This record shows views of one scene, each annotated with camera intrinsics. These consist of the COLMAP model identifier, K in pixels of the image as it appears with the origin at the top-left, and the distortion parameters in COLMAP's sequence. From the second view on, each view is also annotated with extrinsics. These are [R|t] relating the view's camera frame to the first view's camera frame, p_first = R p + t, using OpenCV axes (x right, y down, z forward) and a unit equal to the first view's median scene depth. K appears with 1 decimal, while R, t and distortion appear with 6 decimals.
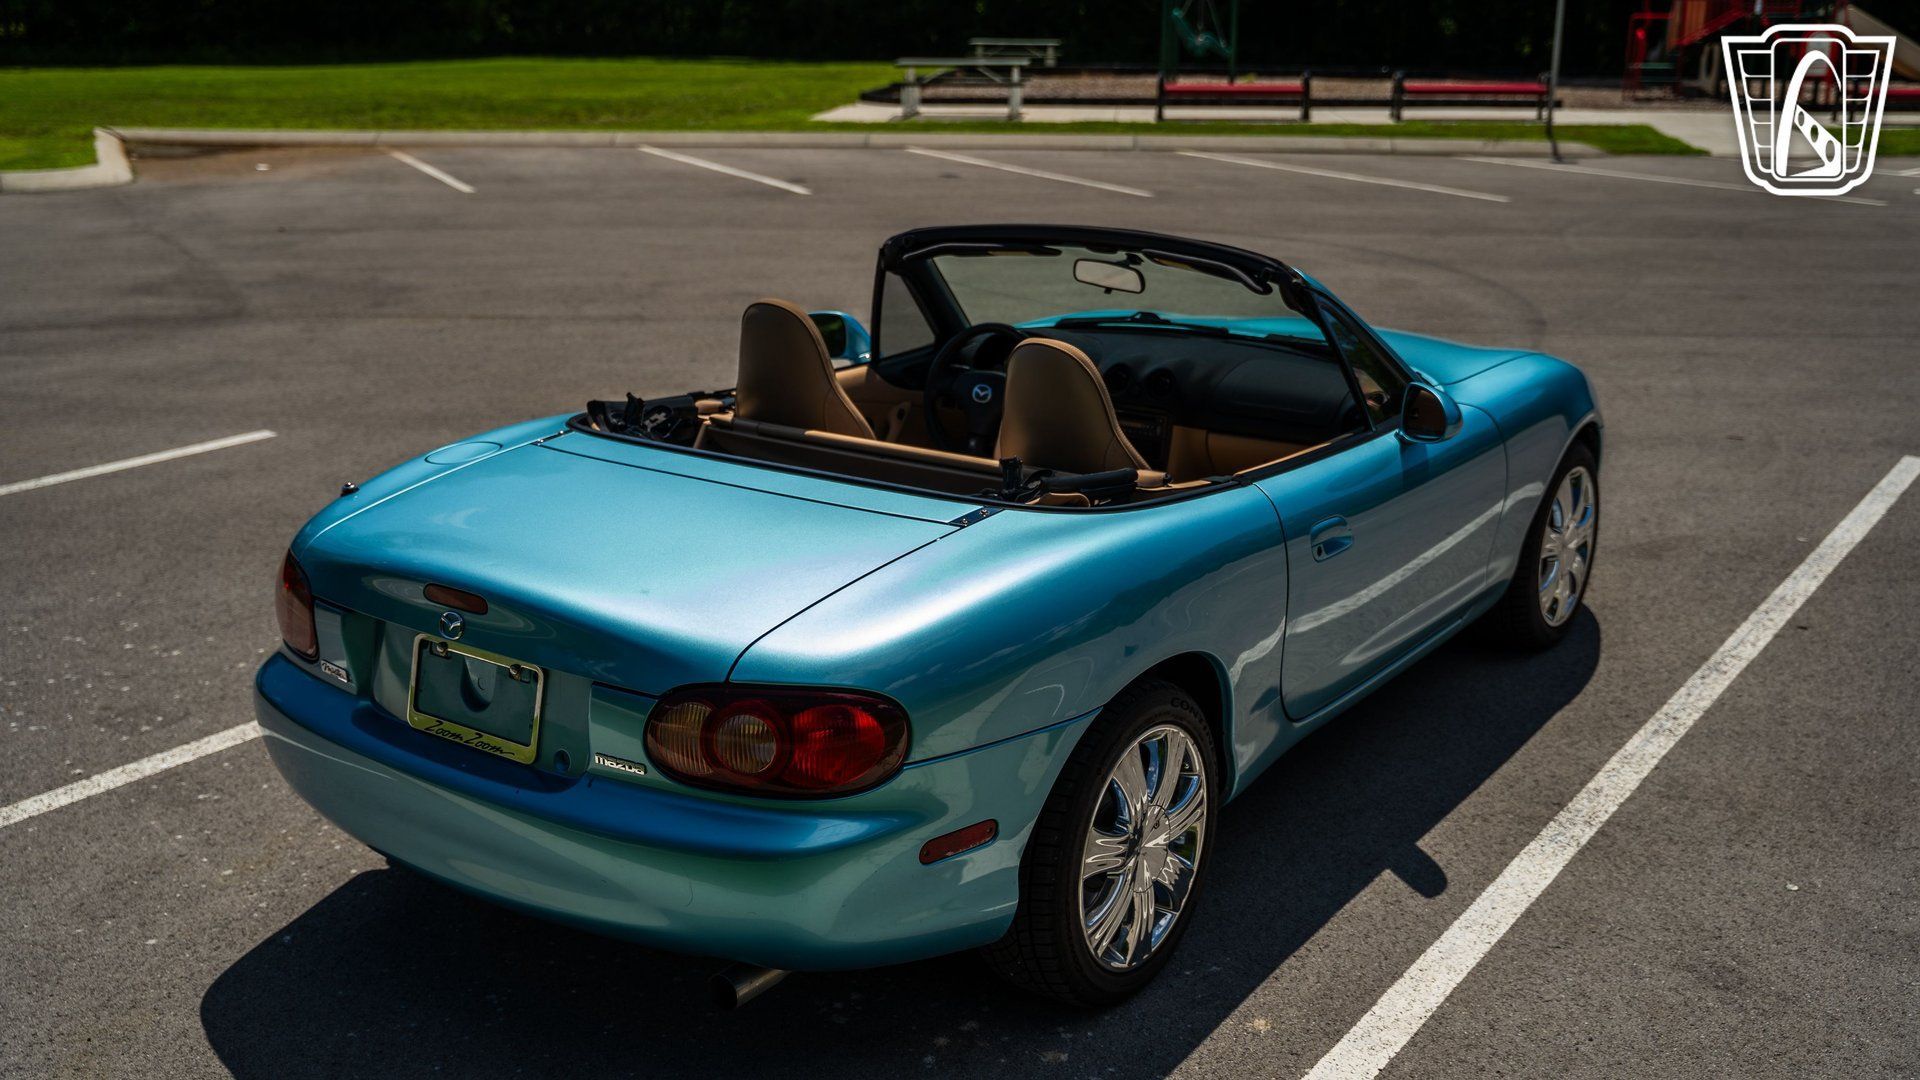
lens RADIAL K [[1904.9, 0, 960.0], [0, 1904.9, 540.0], [0, 0, 1]] dist [-0.075597, 0.226965]
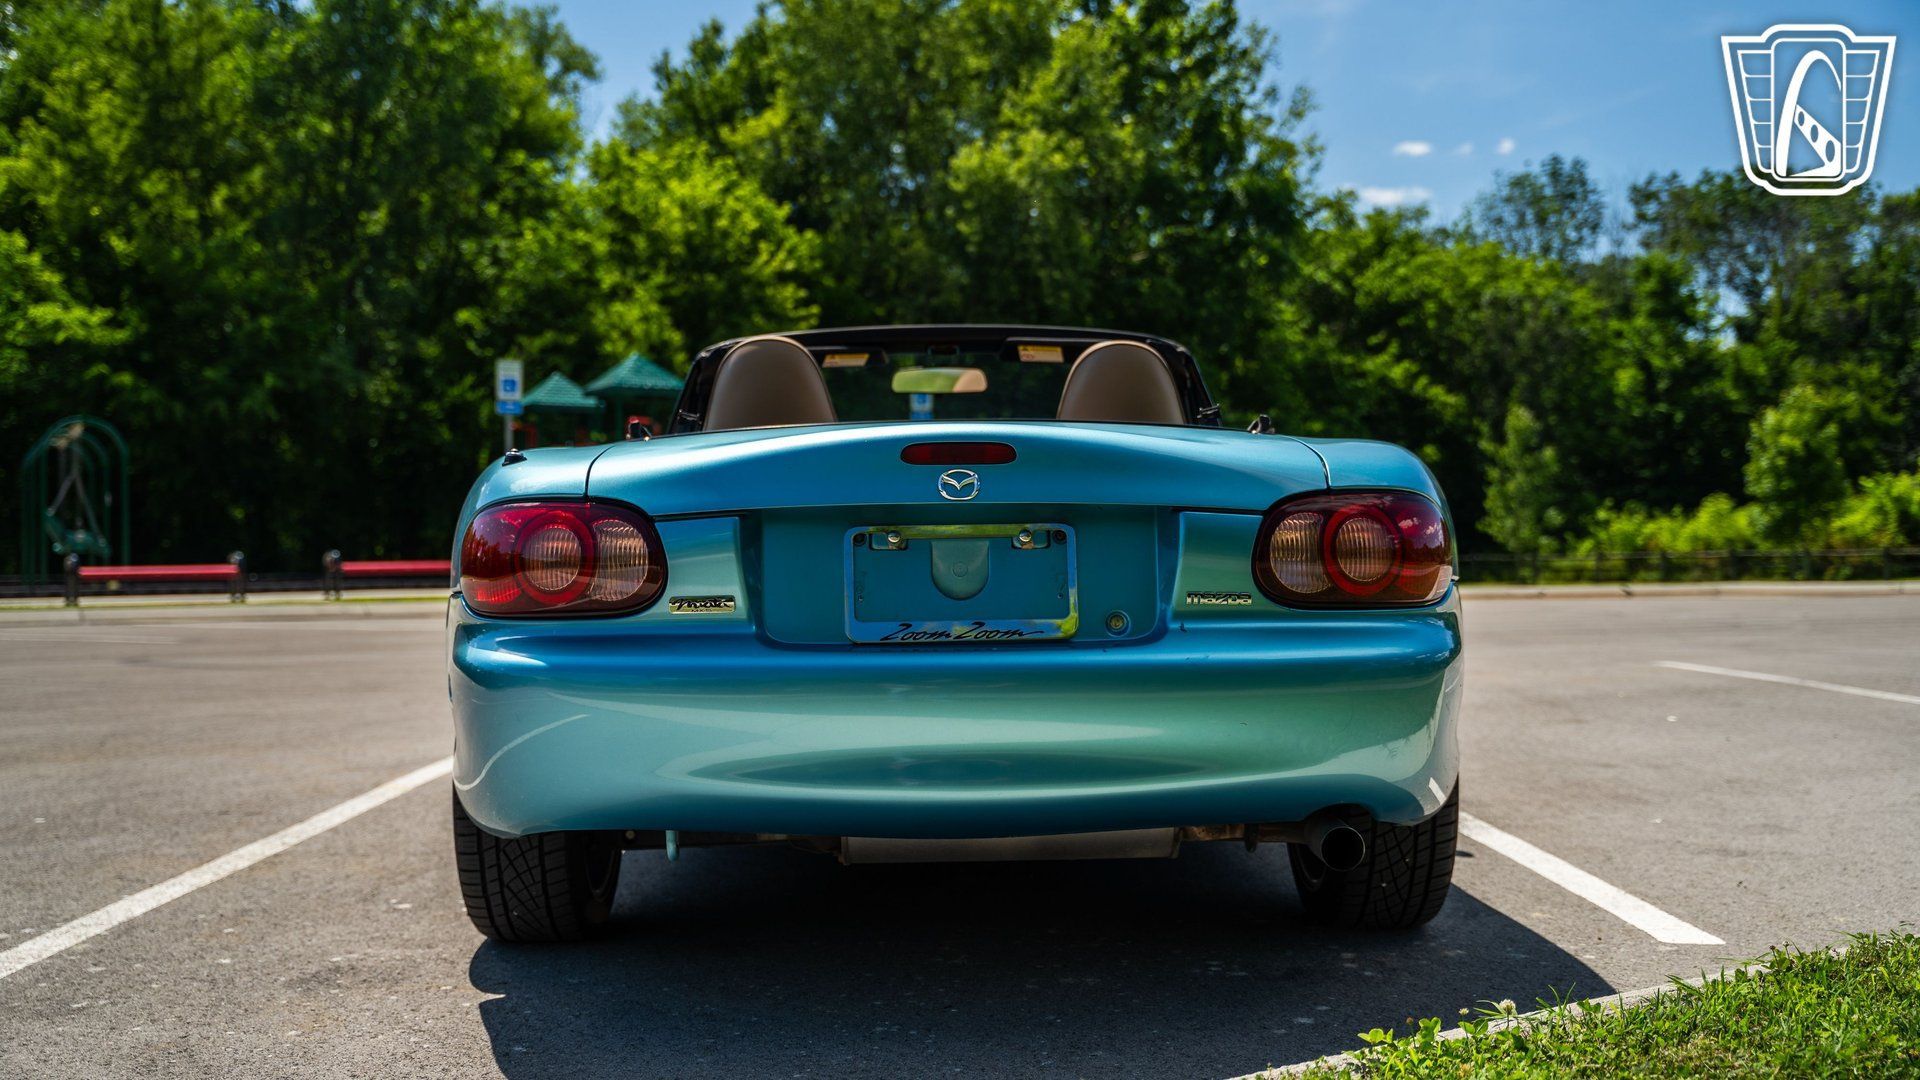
lens RADIAL K [[1905.6, 0, 952.8], [0, 1905.6, 535.3], [0, 0, 1]] dist [-0.074581, 0.229431]
pose [[0.802819, -0.004266, 0.596208, -0.726522], [0.178450, 0.955854, -0.233451, 0.250428], [-0.568892, 0.293812, 0.768138, 0.330108]]
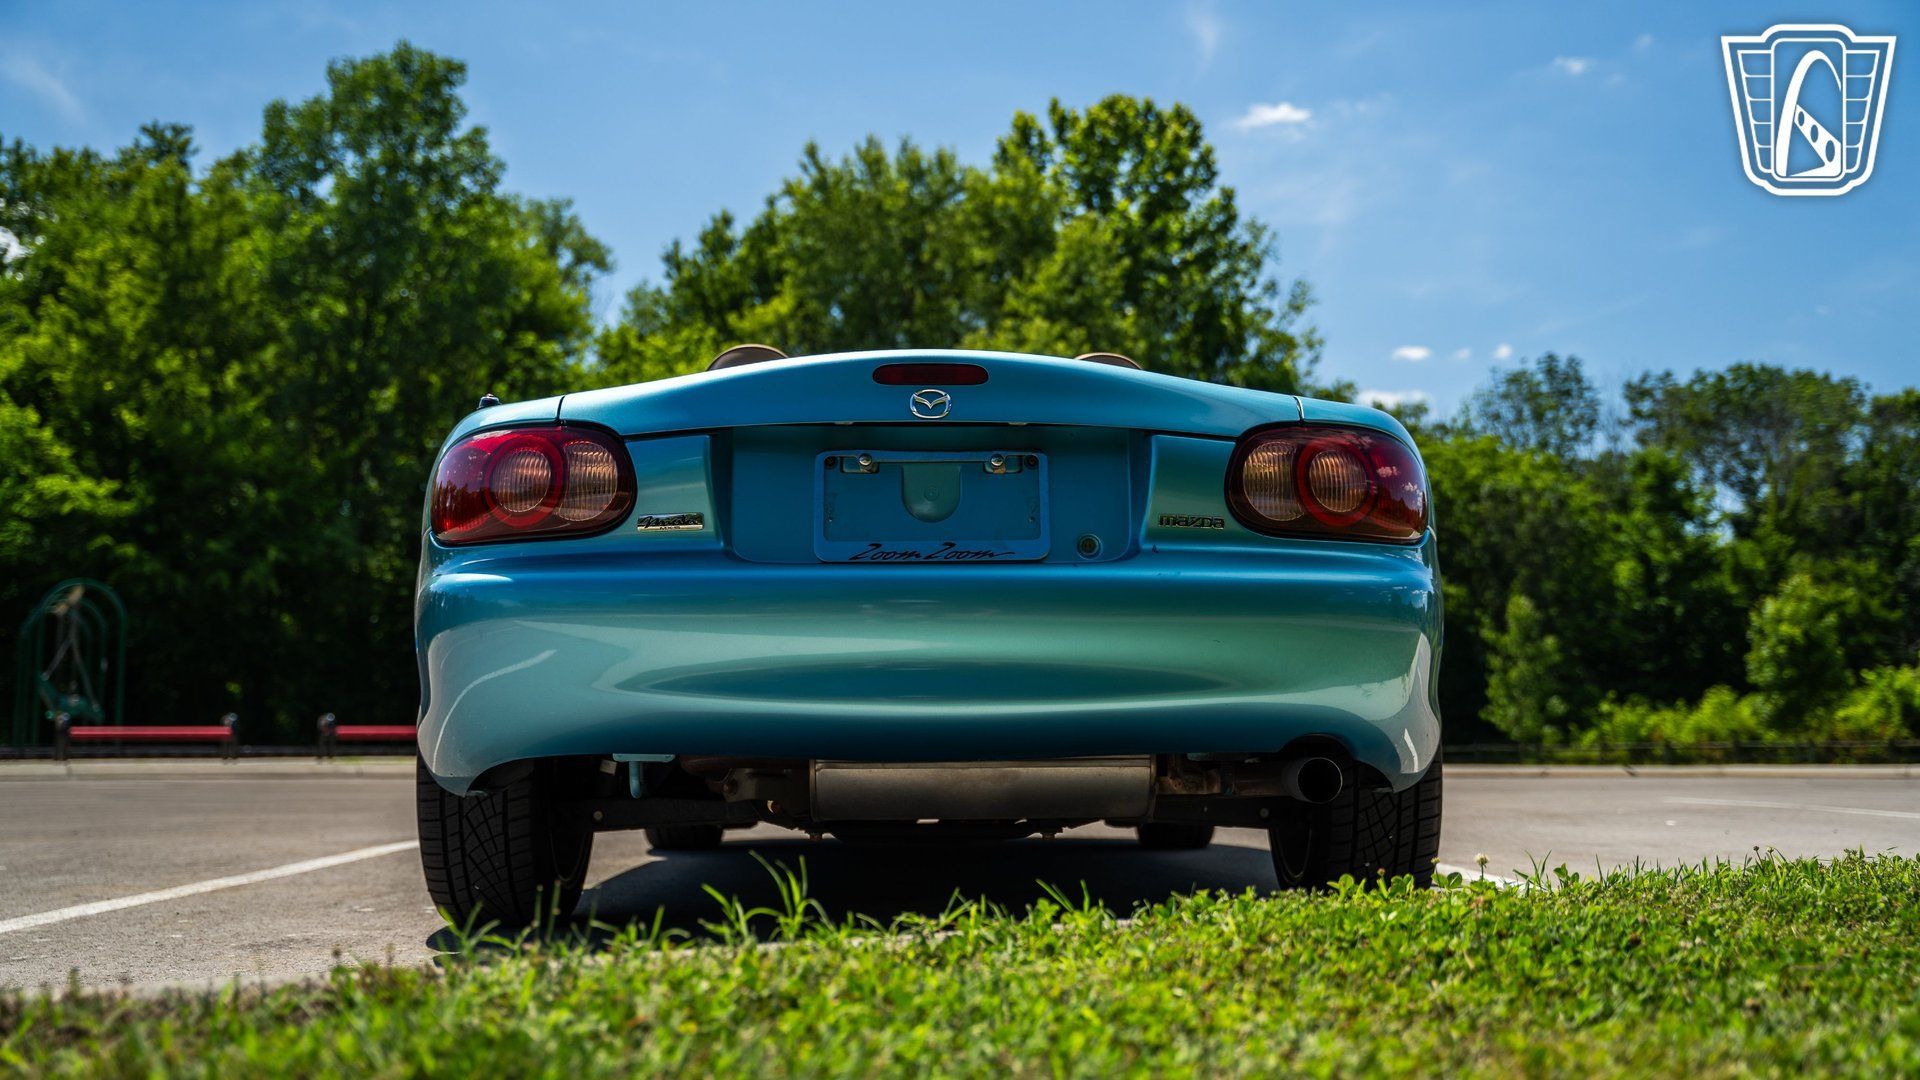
lens RADIAL K [[1905.5, 0, 964.2], [0, 1905.5, 538.8], [0, 0, 1]] dist [-0.076419, 0.230833]
pose [[0.800109, 0.063887, 0.596443, -0.709288], [0.171675, 0.928334, -0.329734, 0.360795], [-0.574764, 0.366217, 0.731800, 0.364160]]
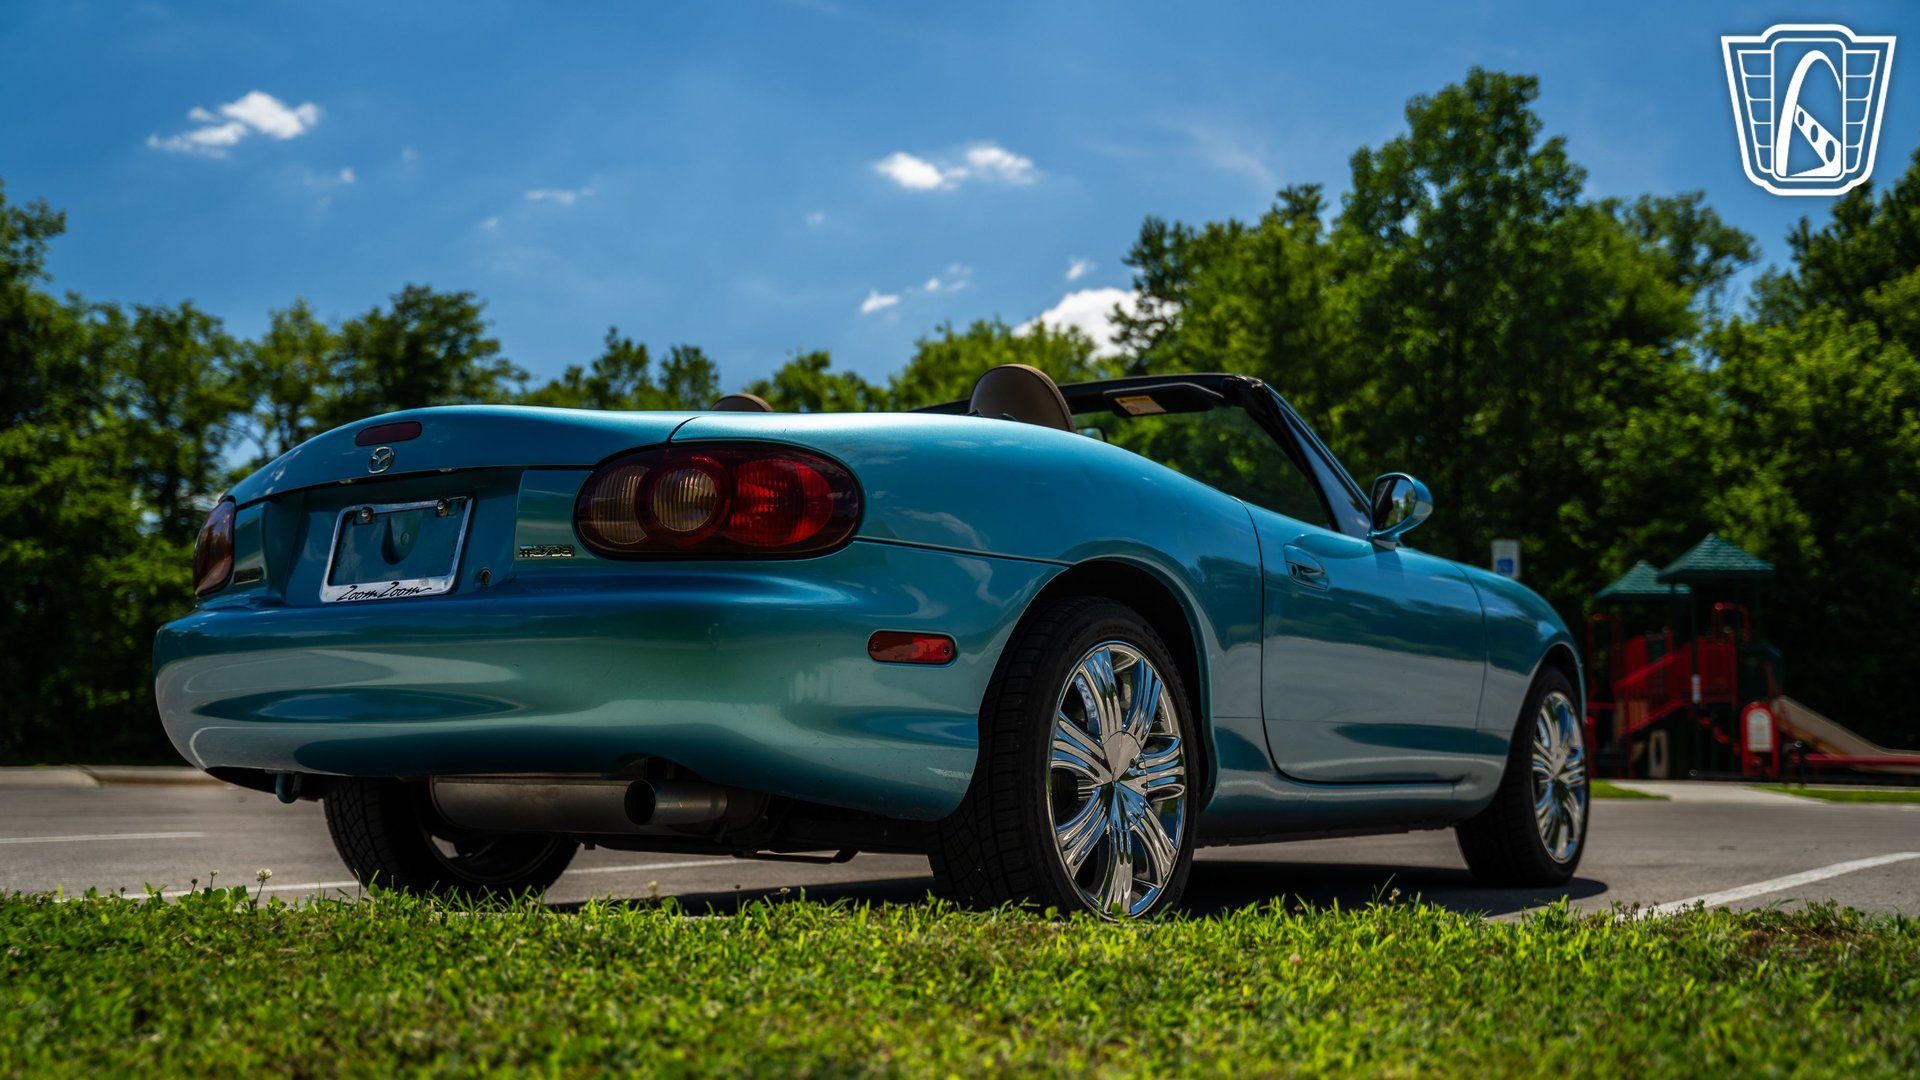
lens RADIAL K [[1904.9, 0, 960.0], [0, 1904.9, 540.0], [0, 0, 1]] dist [-0.075597, 0.226965]
pose [[0.999870, 0.008523, 0.013700, 0.008620], [-0.002439, 0.919176, -0.393839, 0.428367], [-0.015949, 0.393754, 0.919077, 0.131164]]
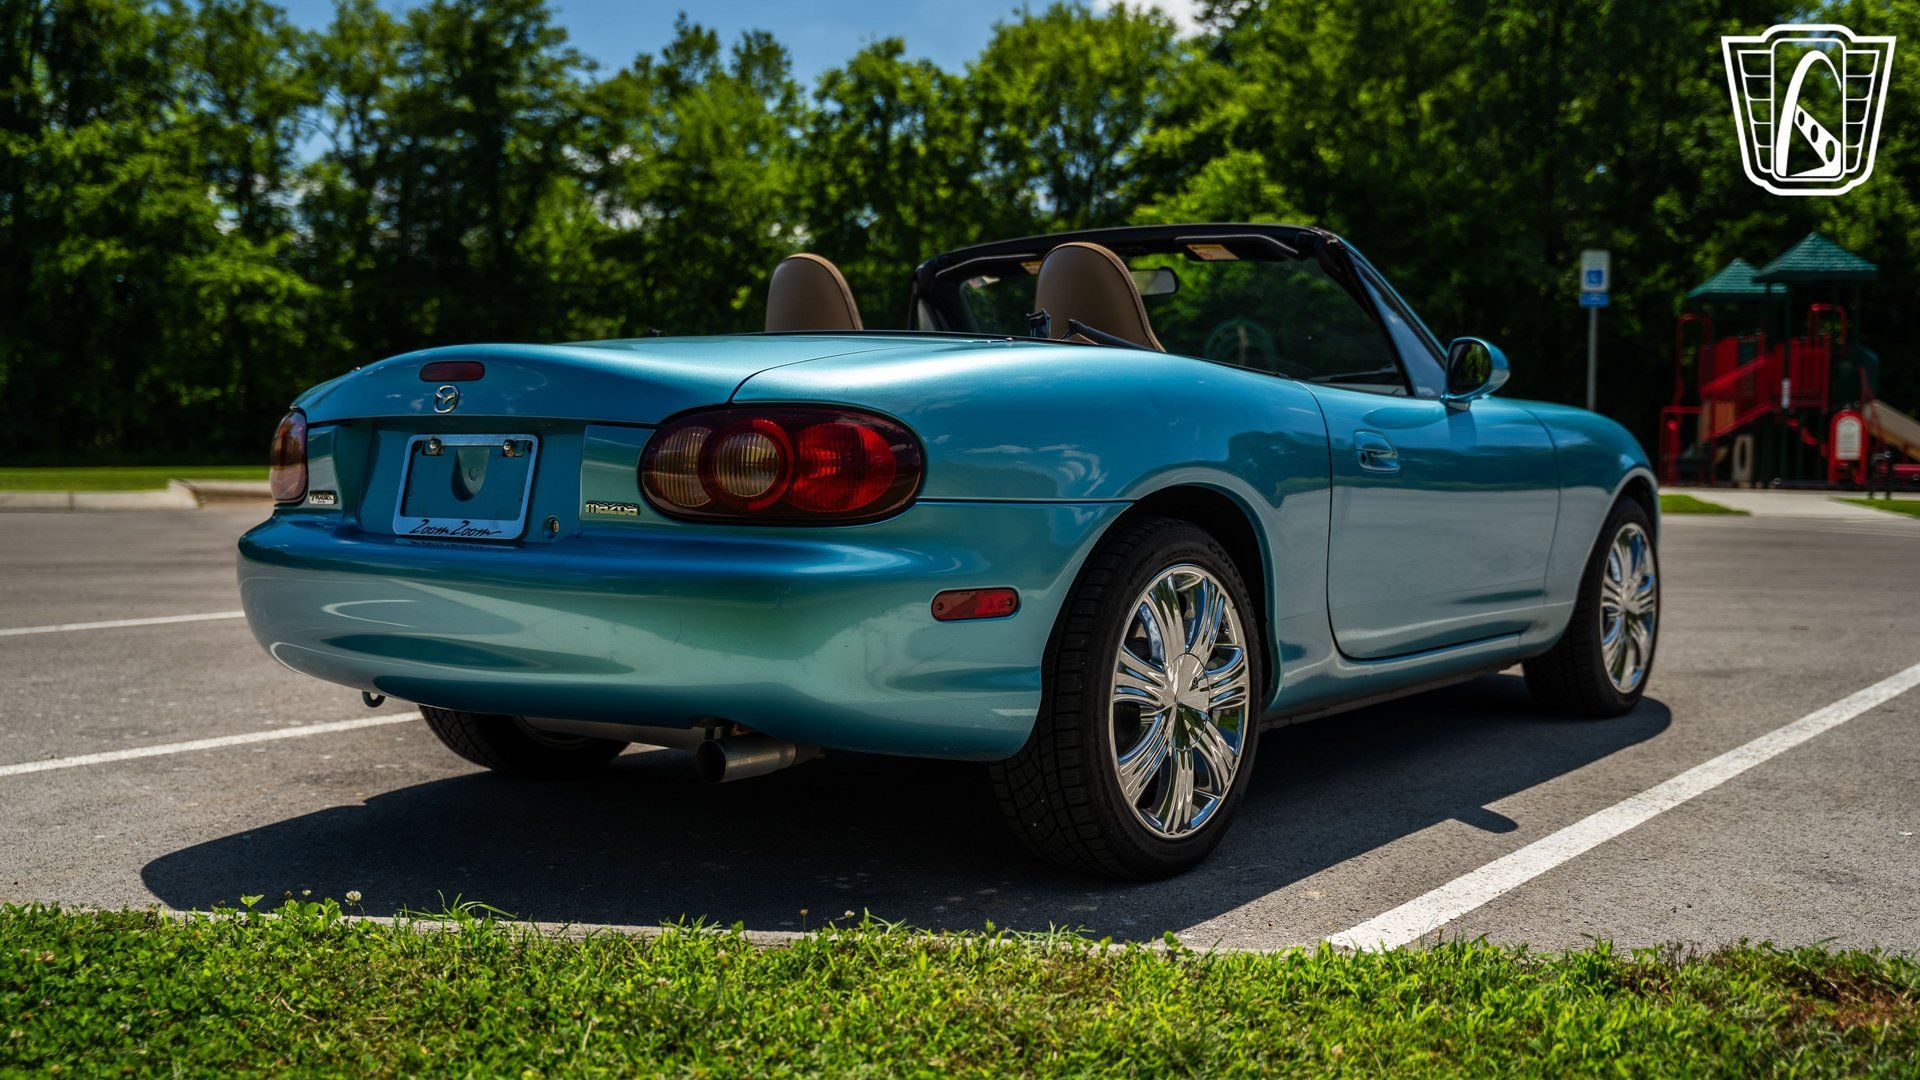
lens RADIAL K [[1904.9, 0, 960.0], [0, 1904.9, 540.0], [0, 0, 1]] dist [-0.075597, 0.226965]
pose [[0.999631, 0.006879, -0.026296, 0.014535], [-0.012840, 0.972208, -0.233767, 0.313850], [0.023958, 0.234018, 0.971937, 0.091723]]
